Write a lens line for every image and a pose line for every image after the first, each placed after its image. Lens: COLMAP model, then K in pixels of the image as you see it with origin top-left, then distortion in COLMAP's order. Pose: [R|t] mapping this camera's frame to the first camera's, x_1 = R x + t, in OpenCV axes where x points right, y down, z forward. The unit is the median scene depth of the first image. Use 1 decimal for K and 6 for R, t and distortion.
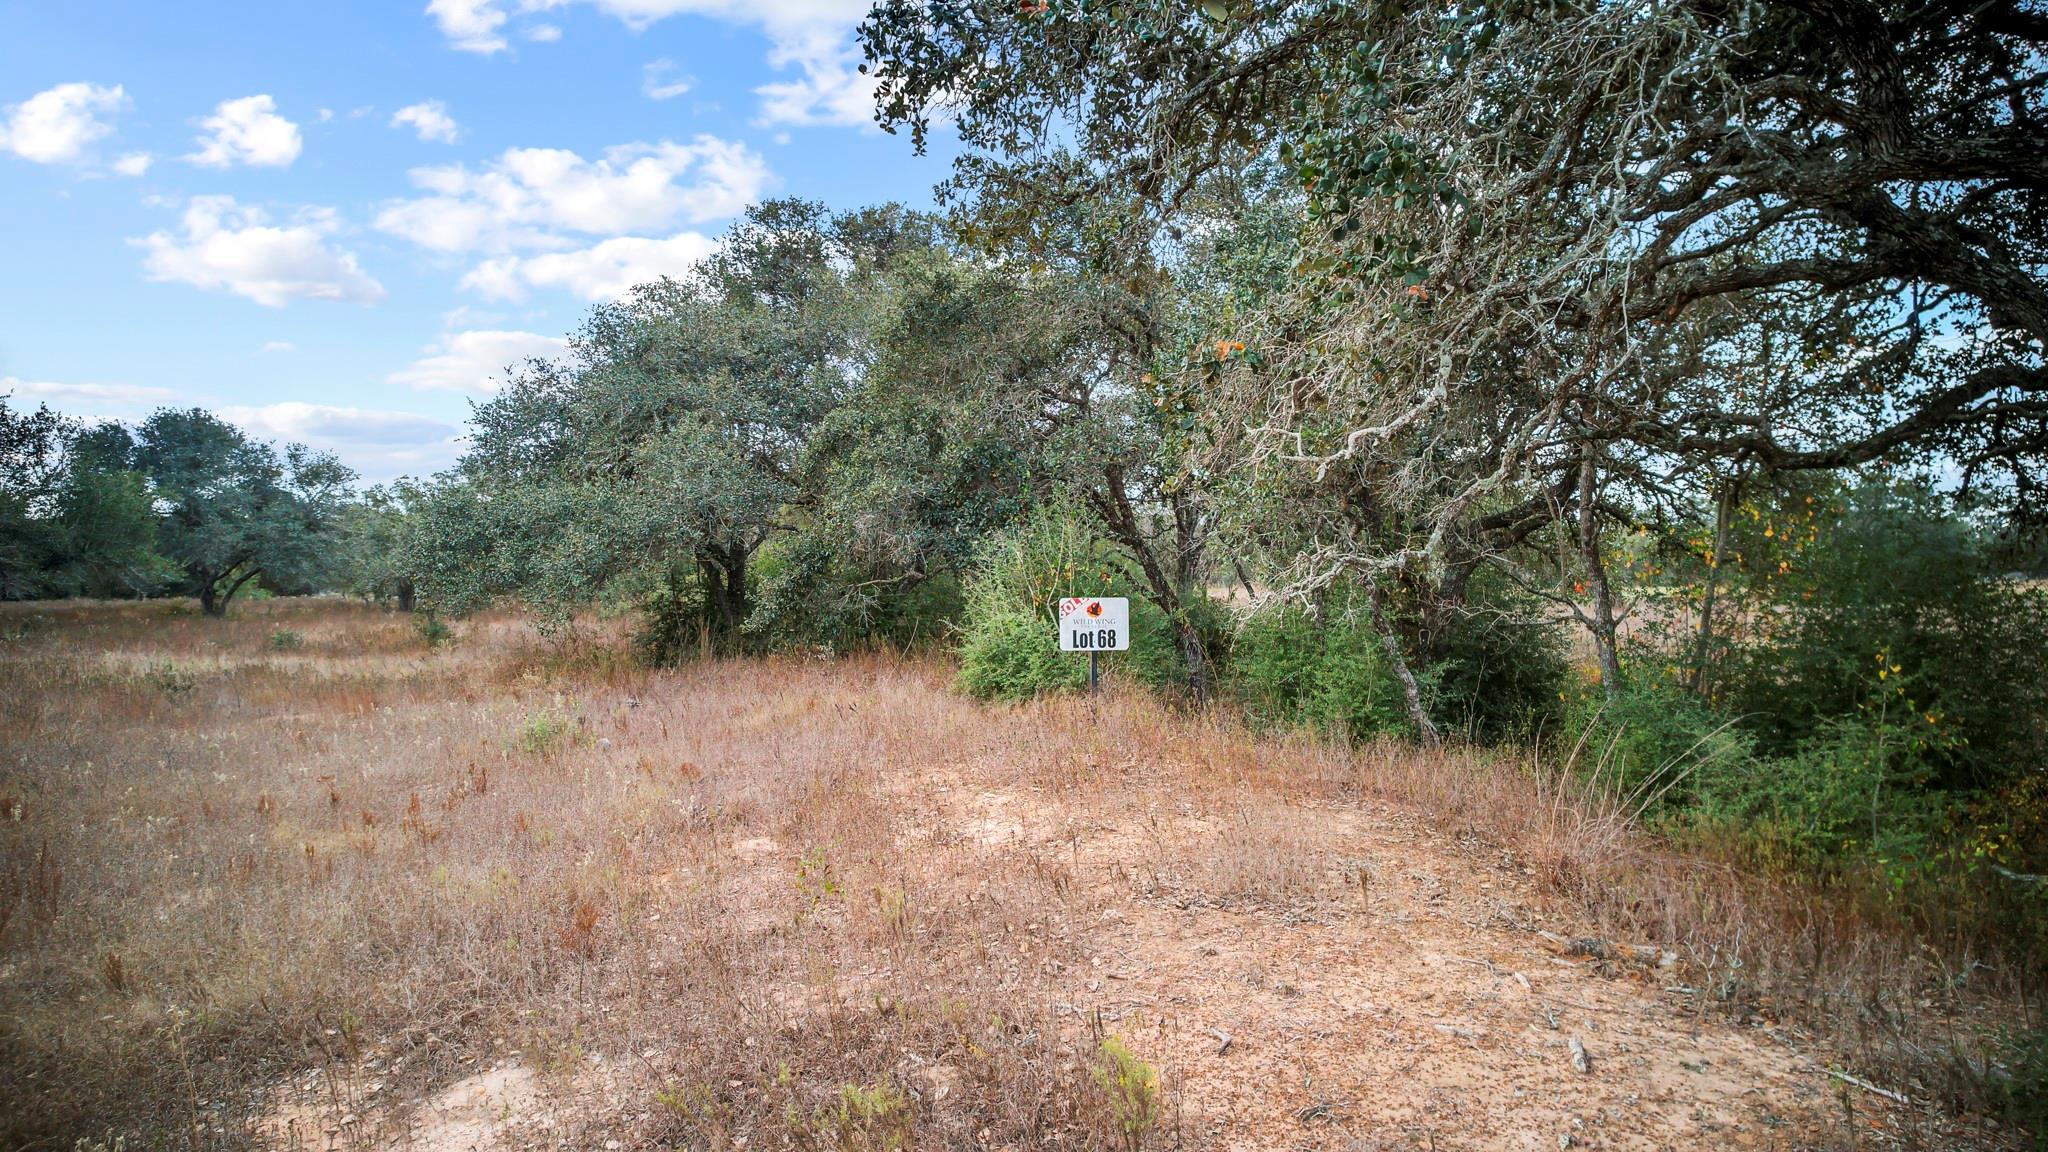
lens RADIAL K [[1329.4, 0, 1024.0], [0, 1329.4, 576.0], [0, 0, 1]] dist [-0.085489, 0.079564]
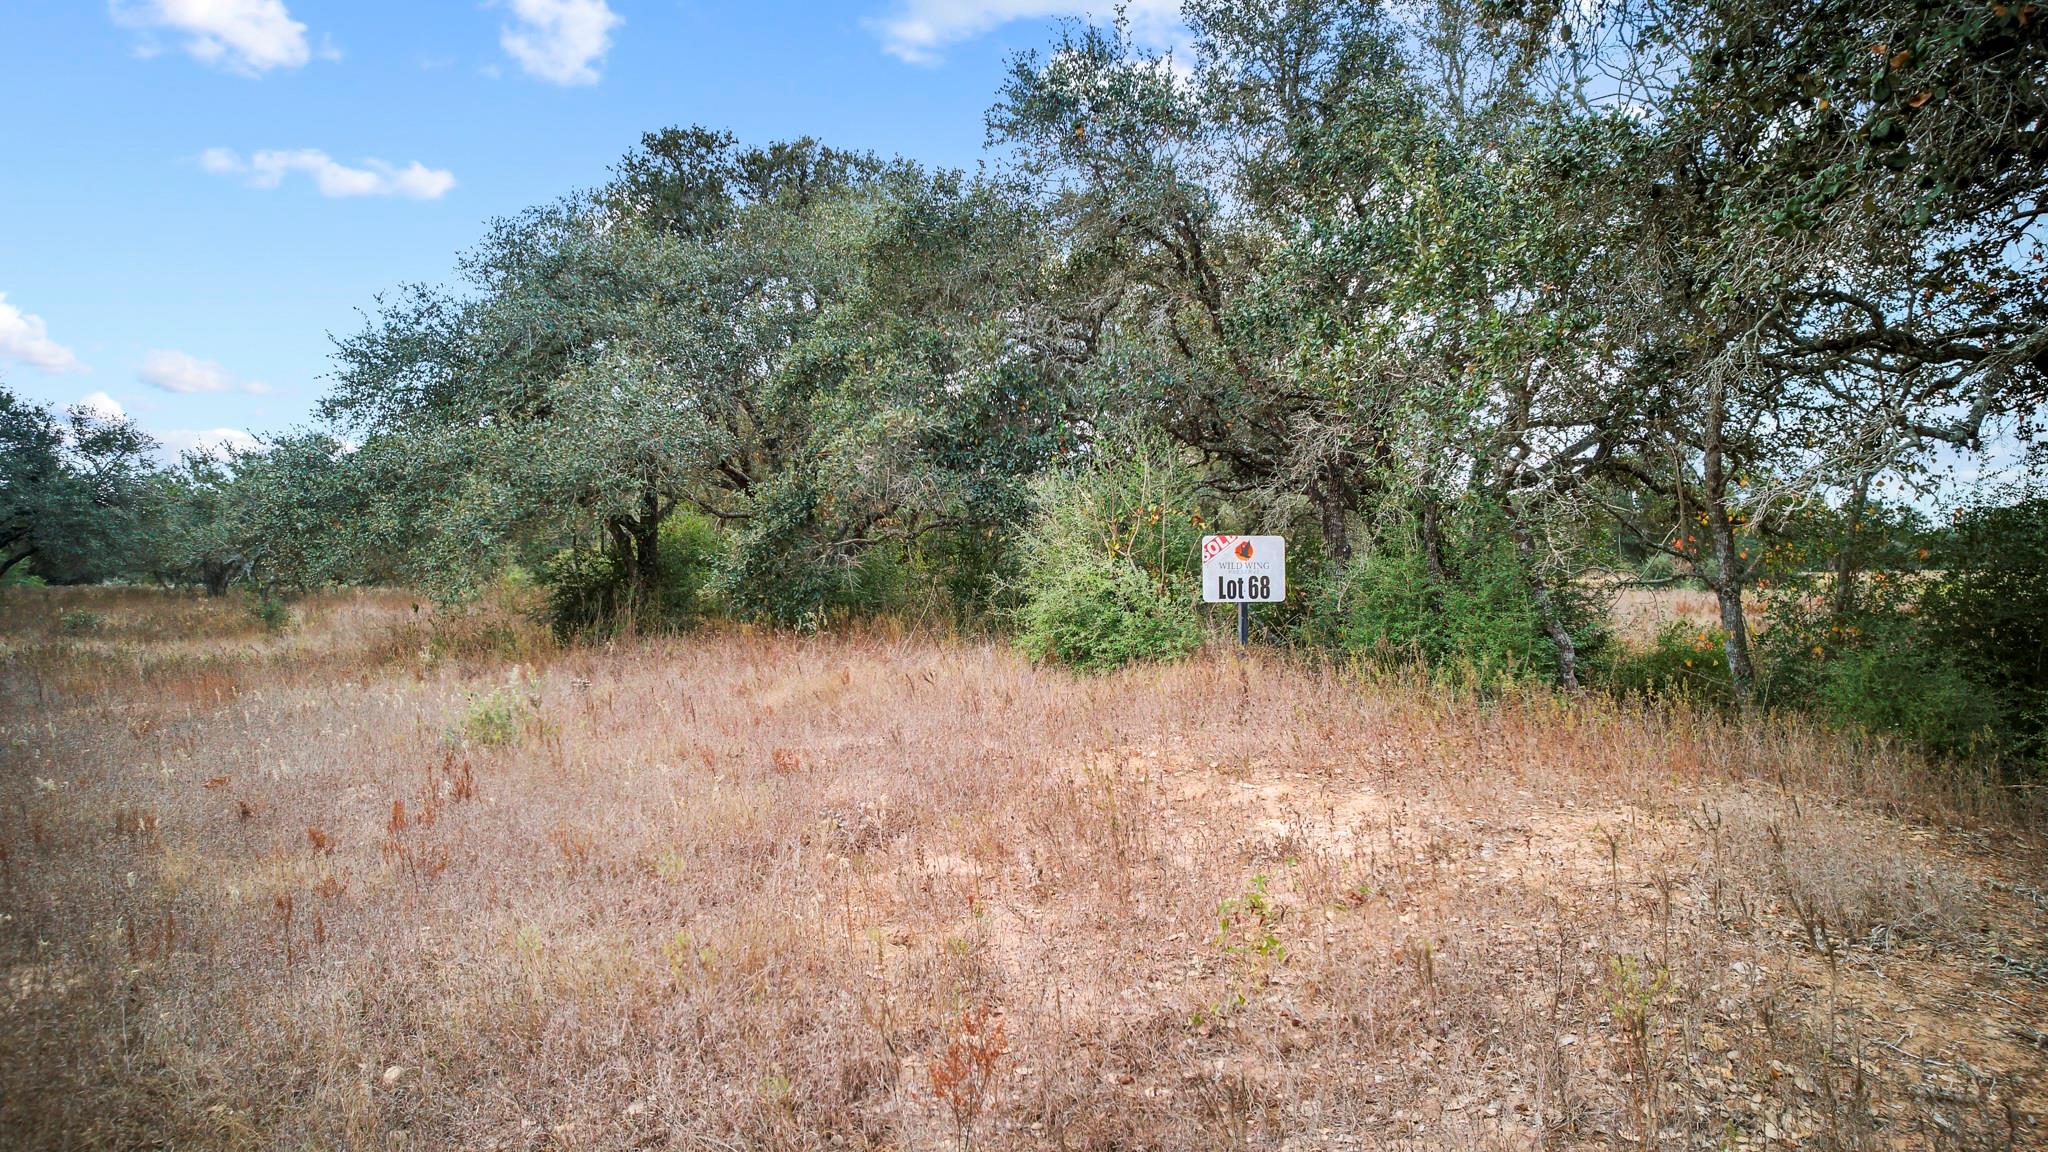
lens RADIAL K [[1329.4, 0, 1024.0], [0, 1329.4, 576.0], [0, 0, 1]] dist [-0.085489, 0.079564]
pose [[0.991815, 0.000937, 0.127681, -0.095459], [-0.001365, 0.999994, 0.003269, 0.020326], [-0.127677, -0.003416, 0.991810, 0.123779]]
